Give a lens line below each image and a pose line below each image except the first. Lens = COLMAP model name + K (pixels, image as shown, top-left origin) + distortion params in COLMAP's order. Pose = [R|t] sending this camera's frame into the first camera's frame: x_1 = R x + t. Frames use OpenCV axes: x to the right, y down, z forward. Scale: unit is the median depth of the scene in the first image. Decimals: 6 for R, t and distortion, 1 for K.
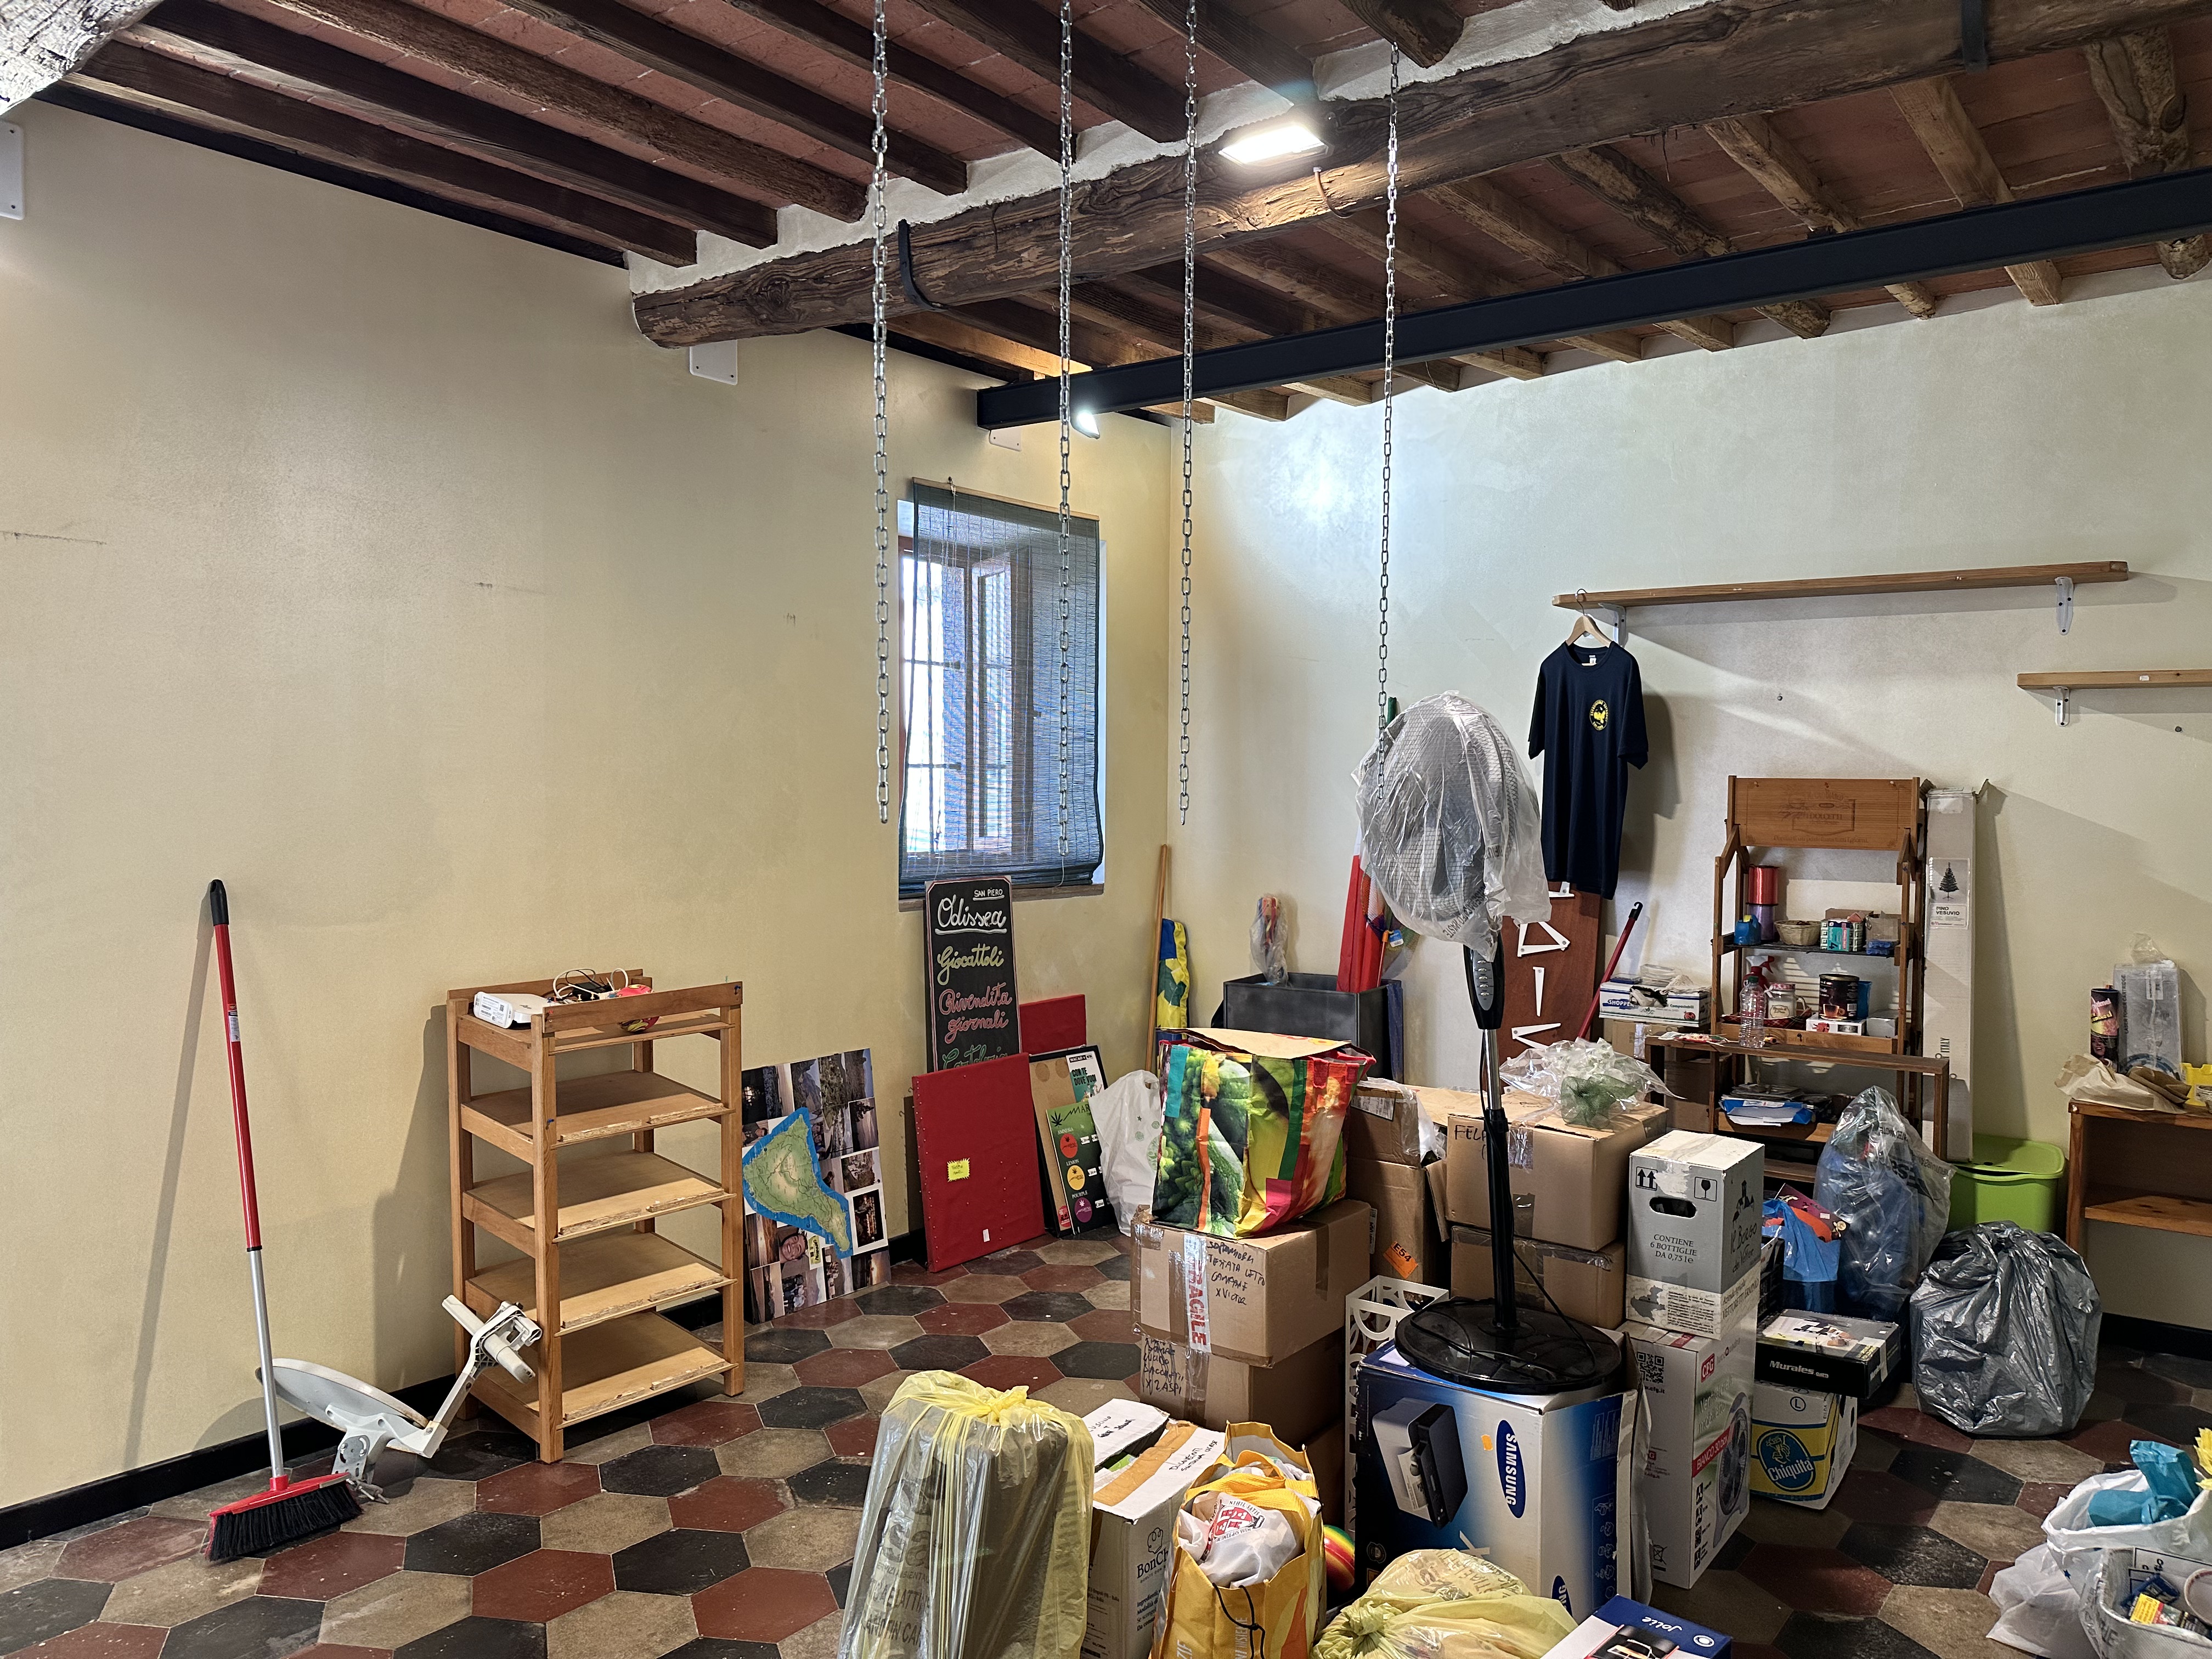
lens RADIAL K [[1599.5, 0, 1106.0], [0, 1599.5, 829.5], [0, 0, 1]] dist [0.047232, -0.039177]
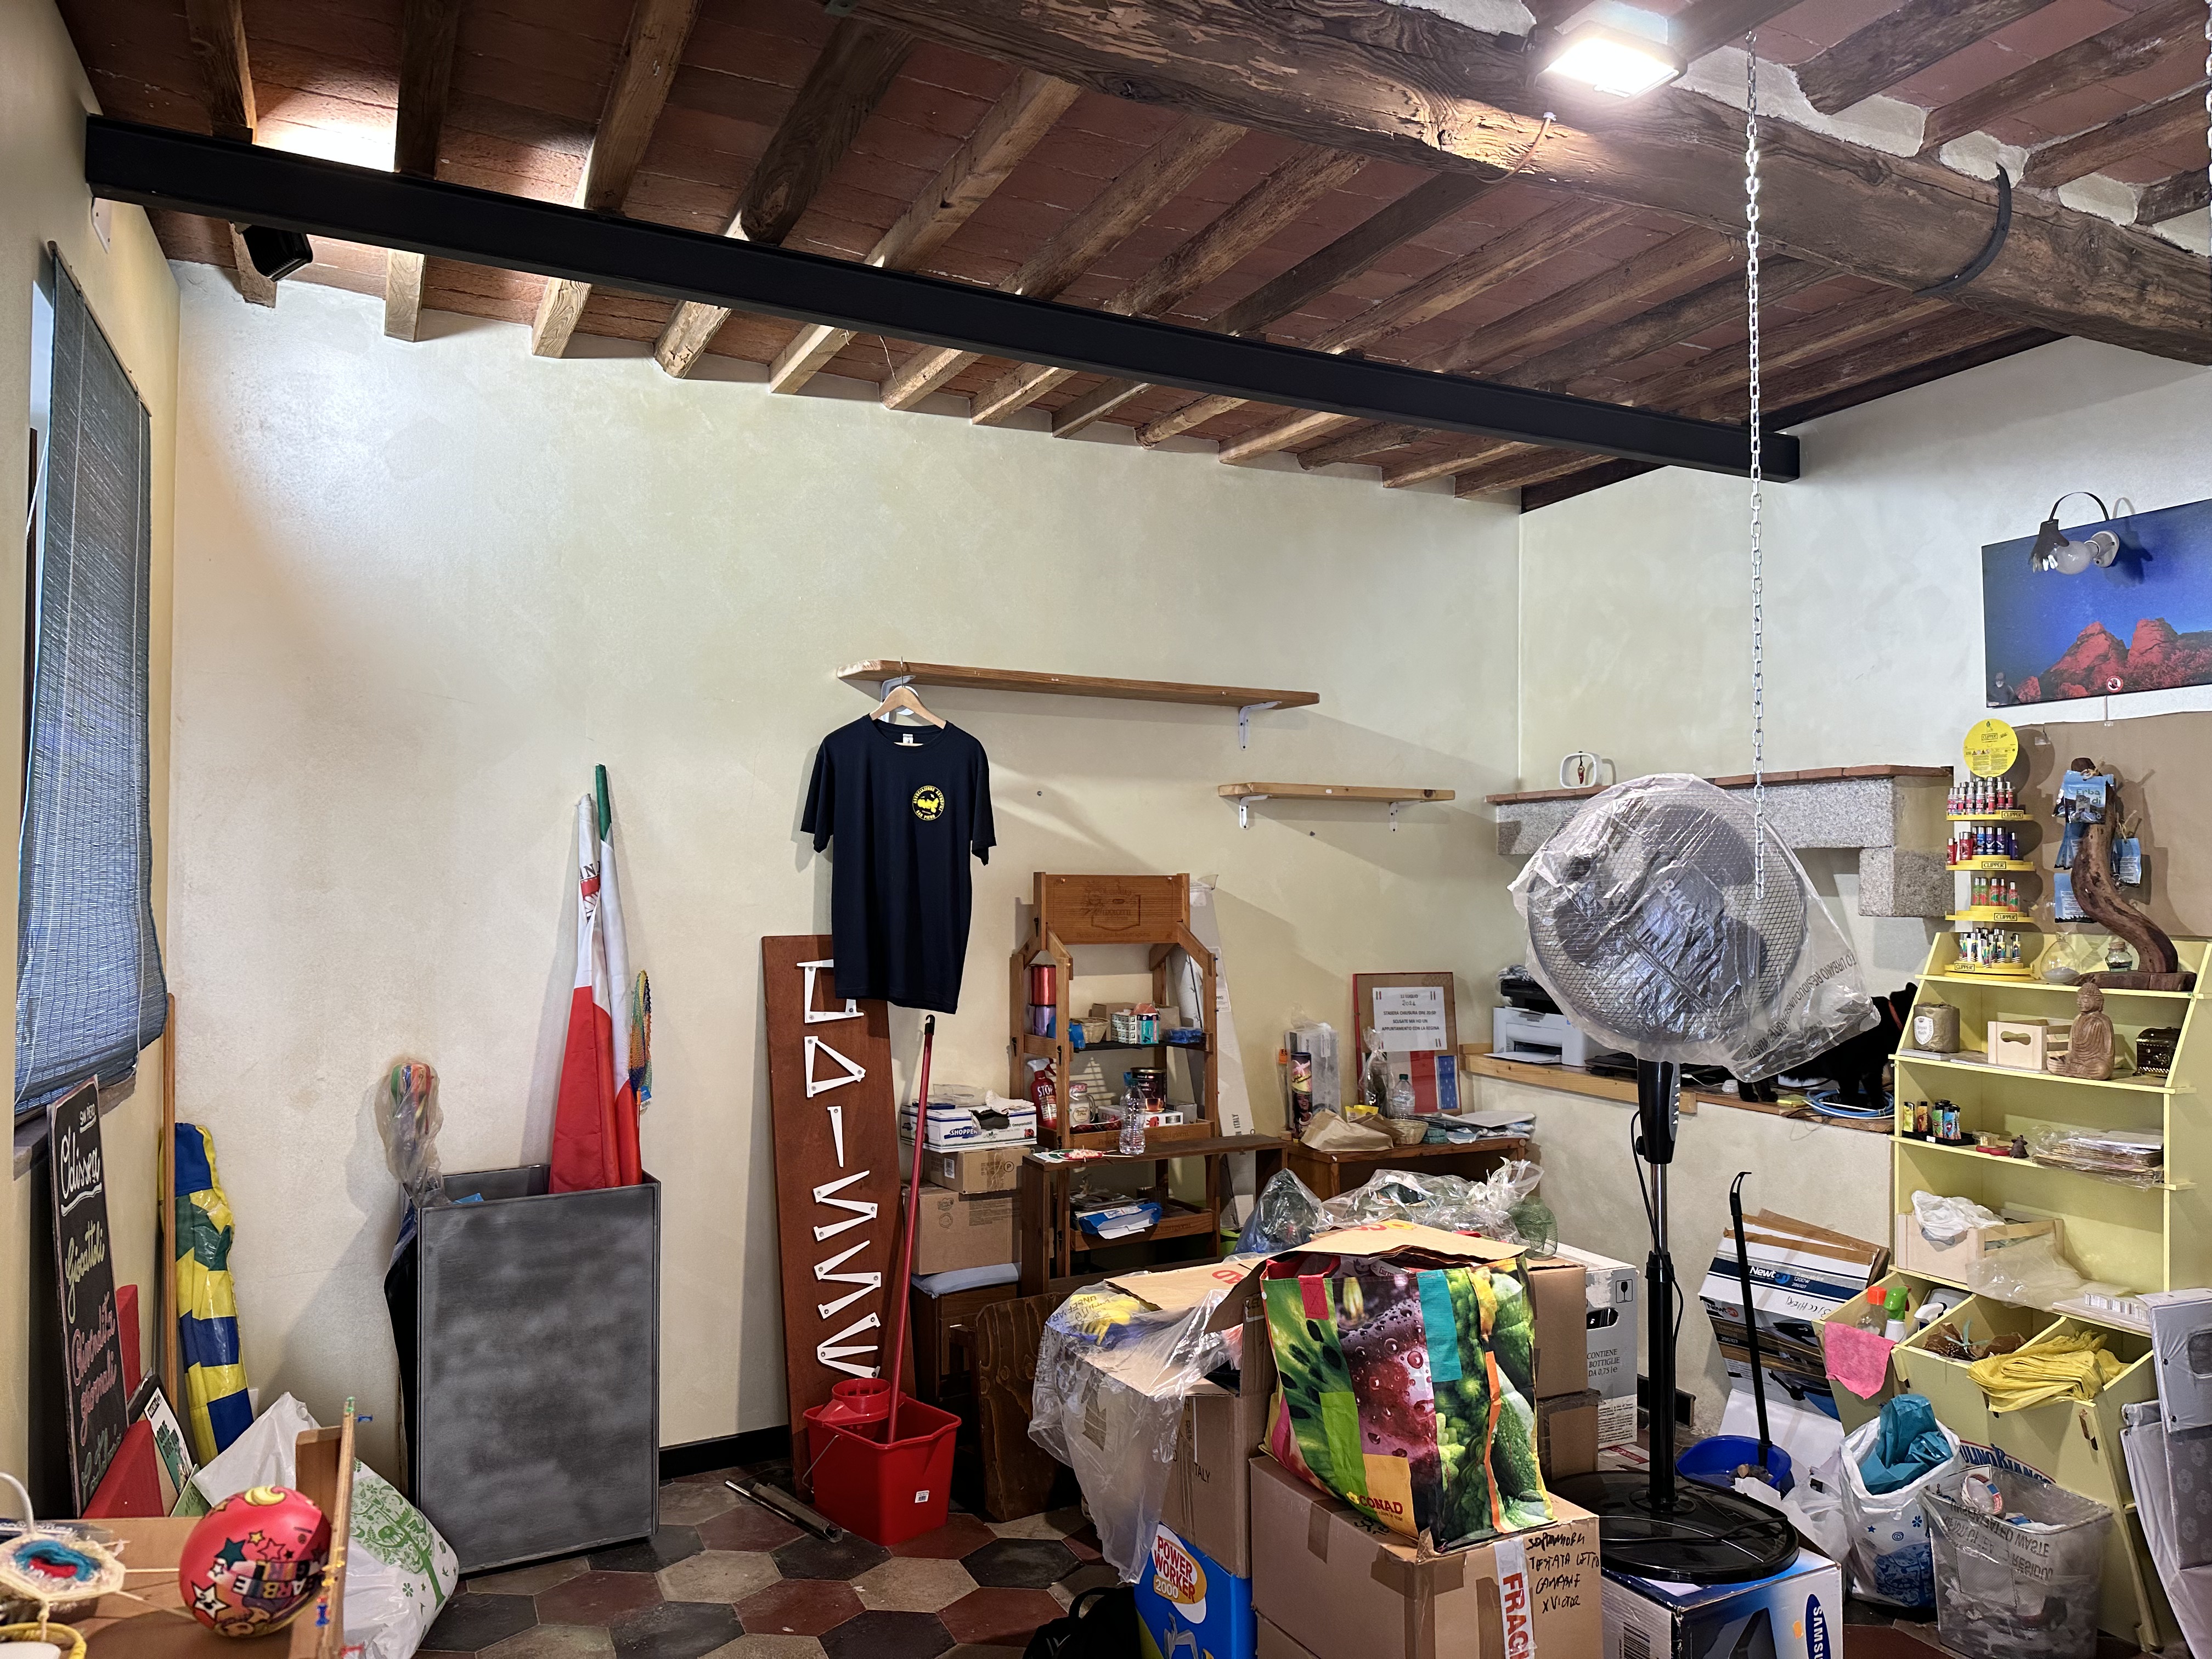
lens RADIAL K [[1553.8, 0, 1106.0], [0, 1553.8, 829.5], [0, 0, 1]] dist [0.019992, -0.000894]
pose [[0.426431, 0.018892, 0.904323, -0.434742], [0.033085, 0.998787, -0.036467, -0.024370], [-0.903915, 0.045470, 0.425288, 0.585165]]
